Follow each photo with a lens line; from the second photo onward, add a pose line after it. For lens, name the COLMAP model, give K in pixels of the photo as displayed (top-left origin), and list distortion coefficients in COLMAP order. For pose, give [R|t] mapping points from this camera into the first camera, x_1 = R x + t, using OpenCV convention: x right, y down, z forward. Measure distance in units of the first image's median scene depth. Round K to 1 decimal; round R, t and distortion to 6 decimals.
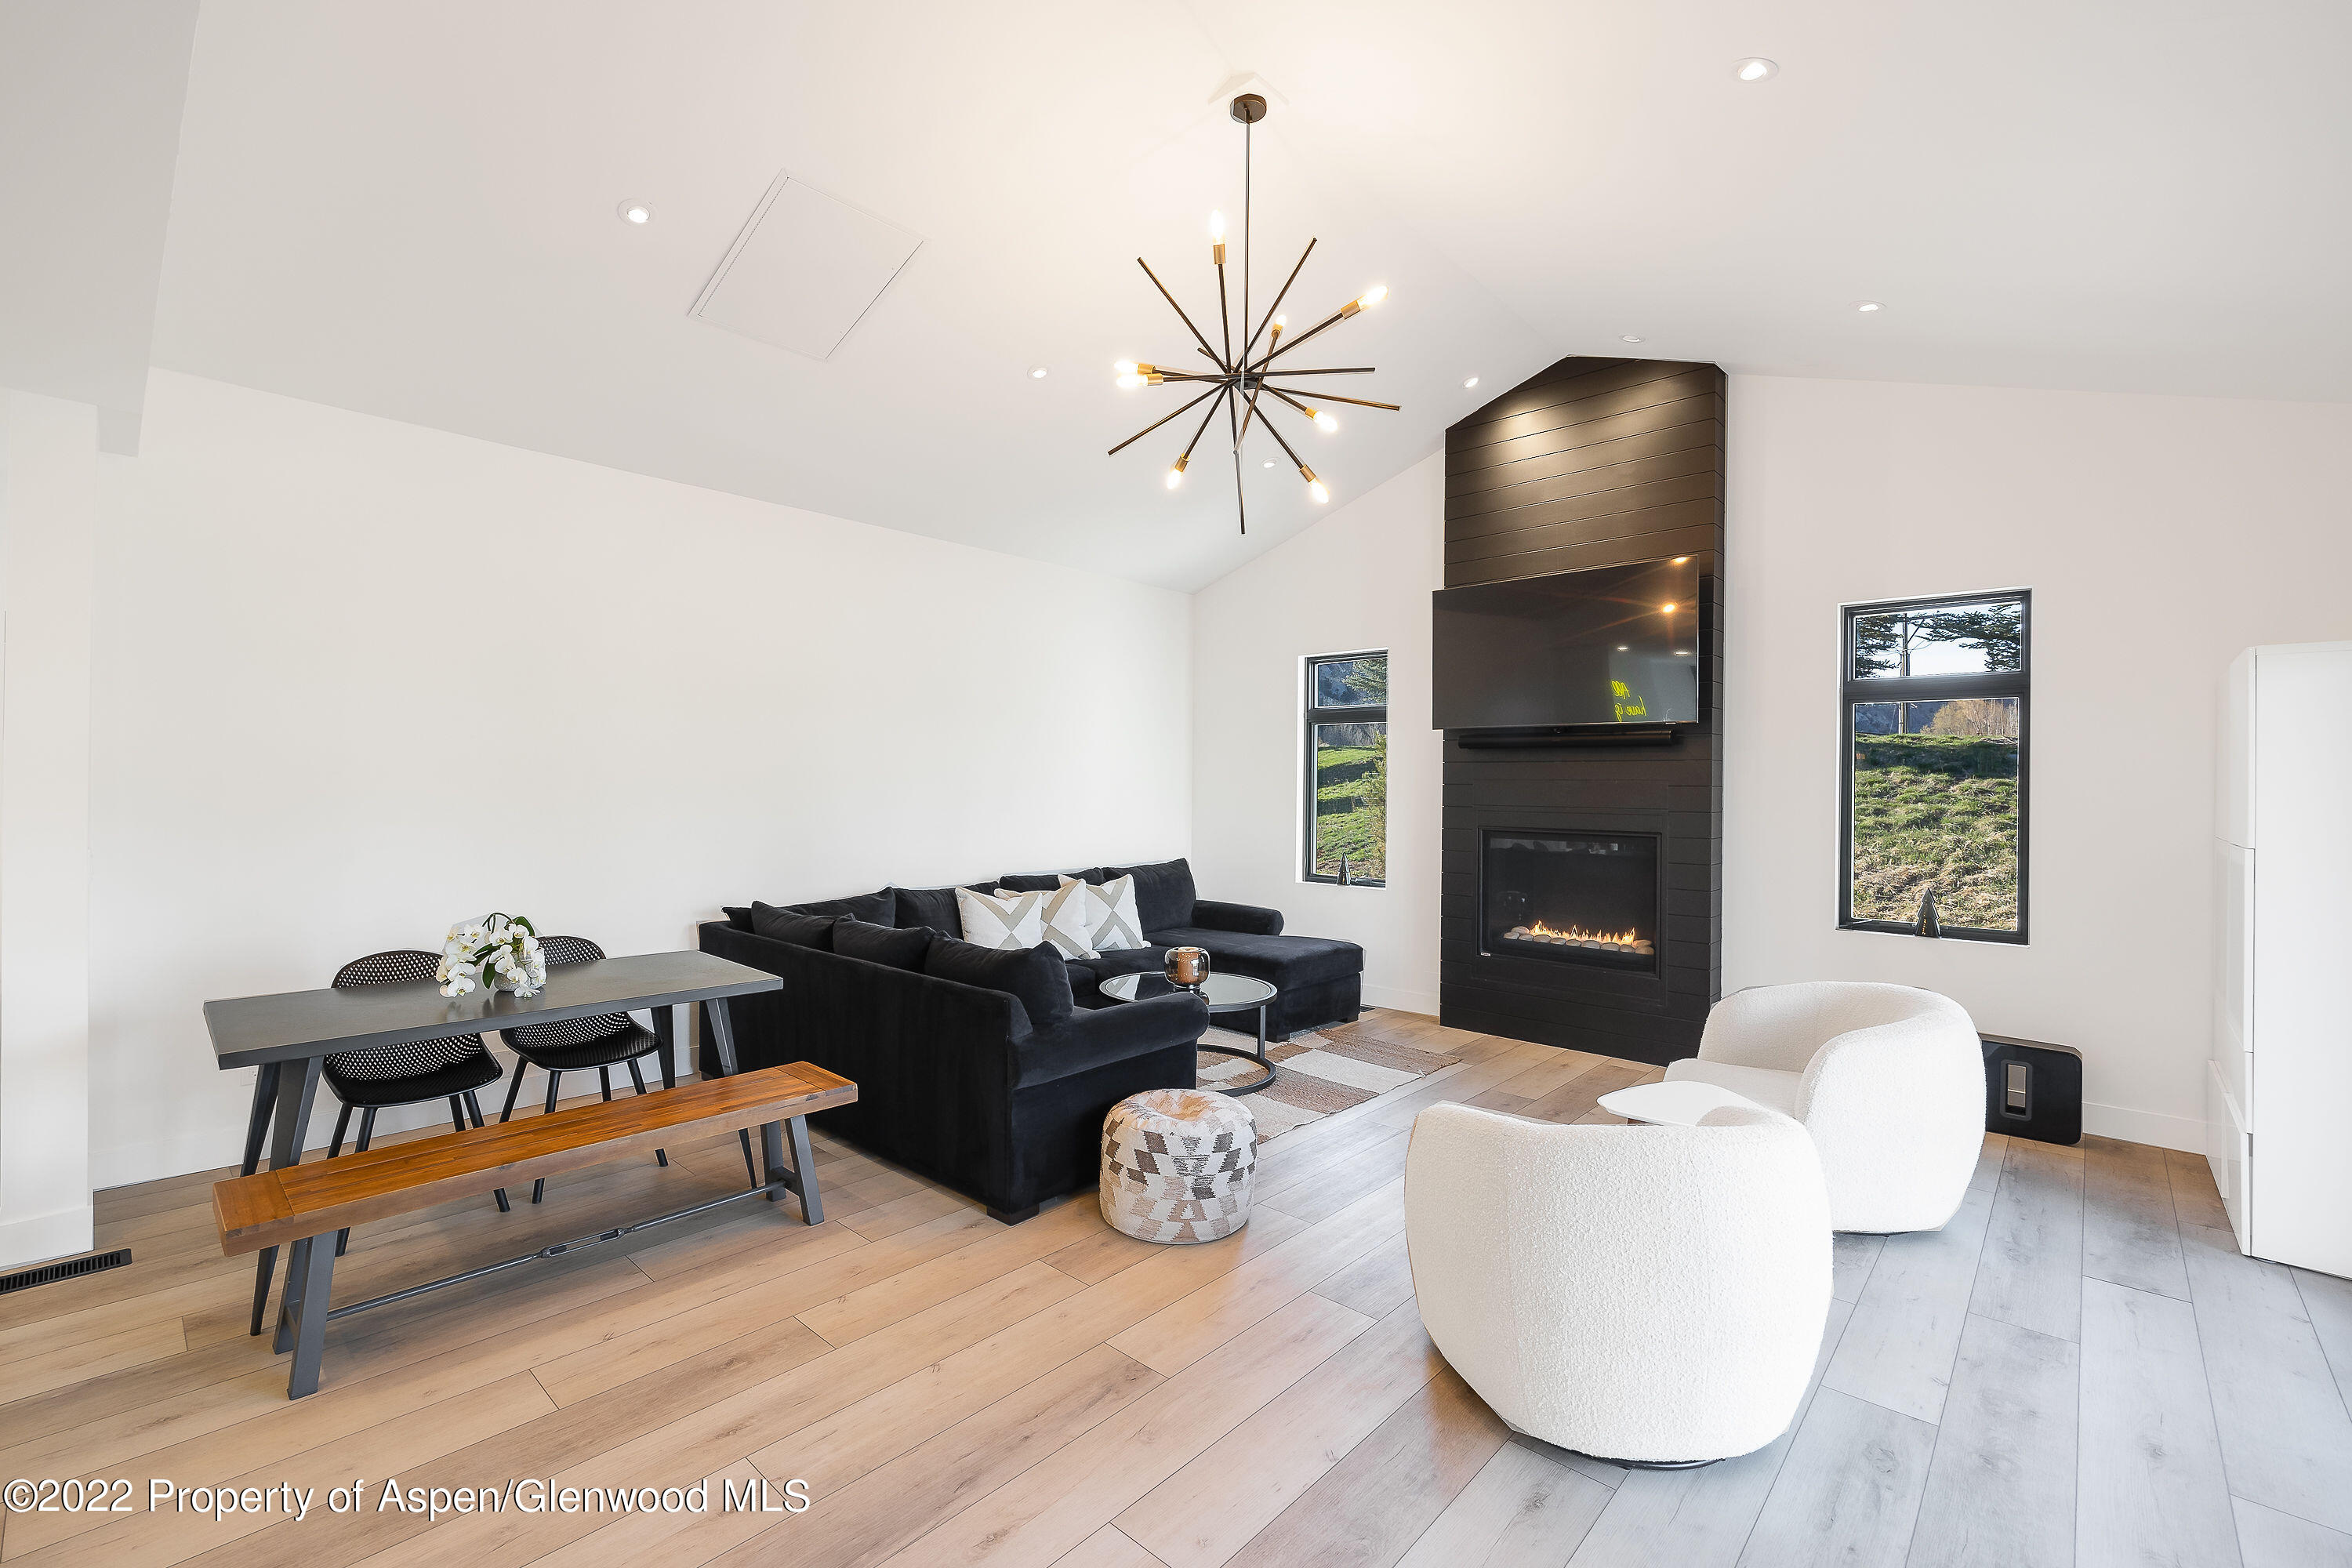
lens RADIAL K [[952.4, 0, 1172.4], [0, 952.4, 782.7], [0, 0, 1]] dist [-0.005656, 0.000208]
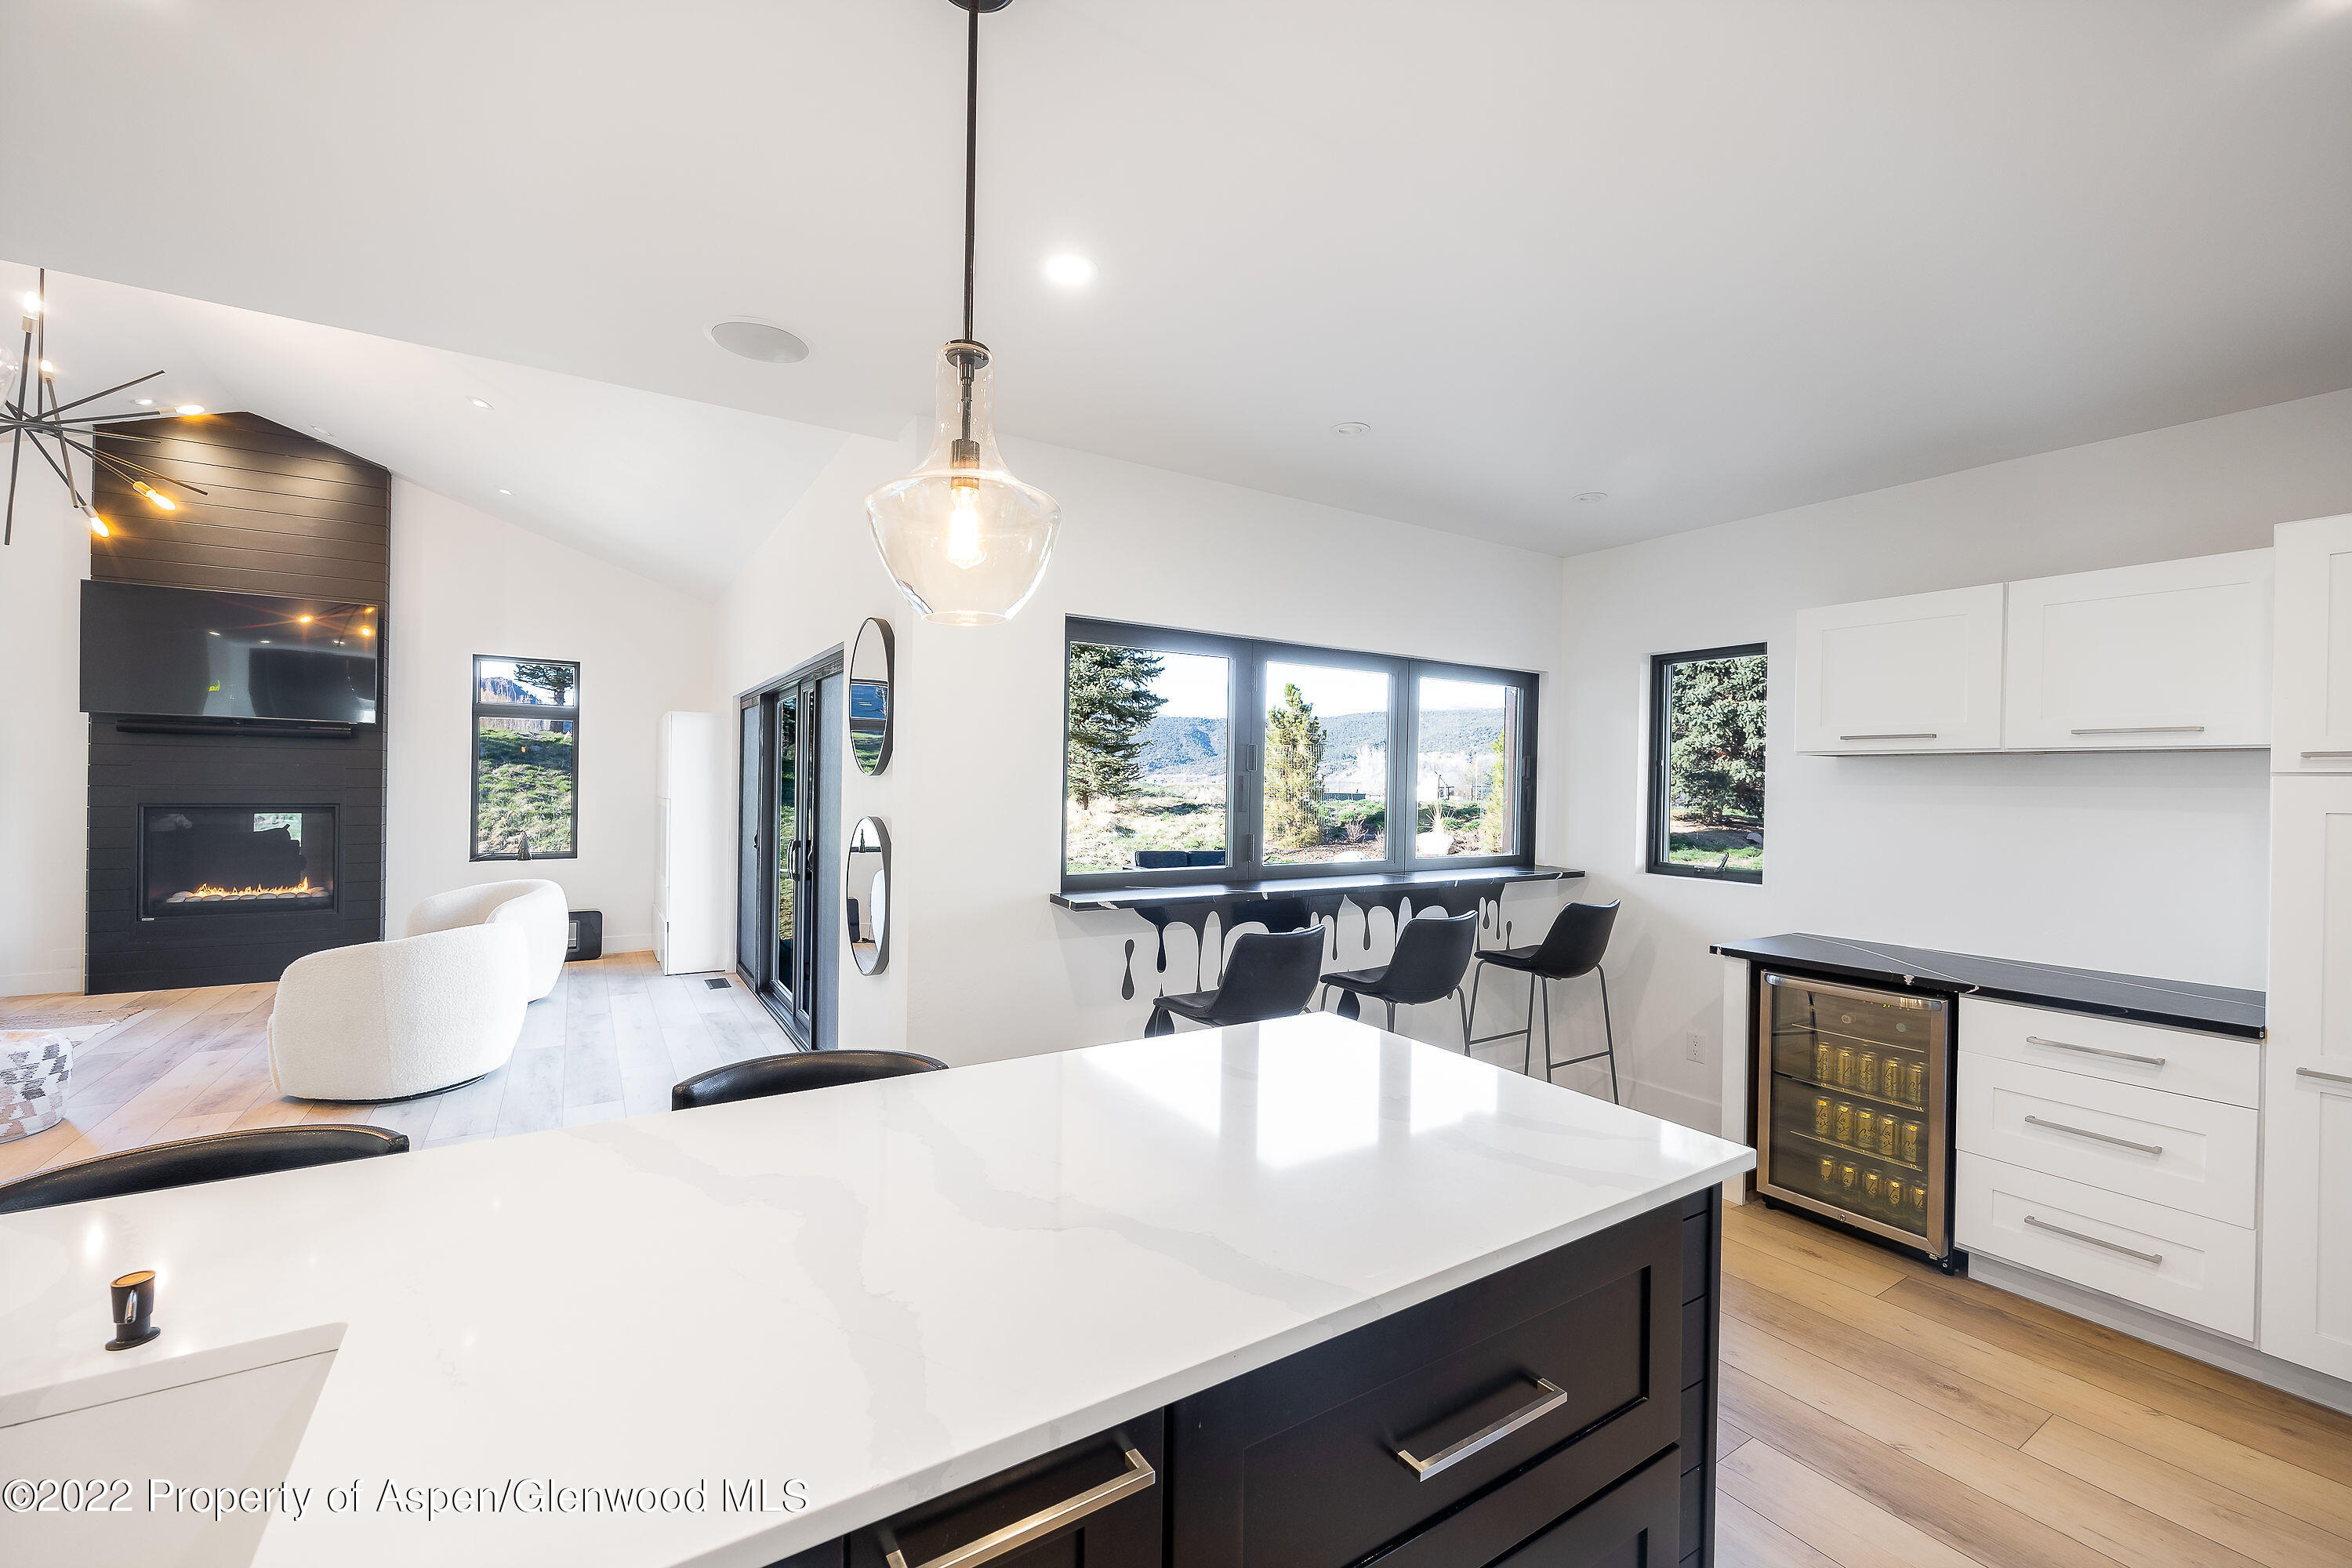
lens RADIAL K [[952.4, 0, 1173.2], [0, 952.4, 785.7], [0, 0, 1]] dist [-0.005656, 0.000208]
pose [[0.233840, -0.007513, 0.972246, -0.512893], [-0.013987, 0.999841, 0.011090, -0.004043], [-0.972174, -0.016192, 0.233698, -0.459065]]
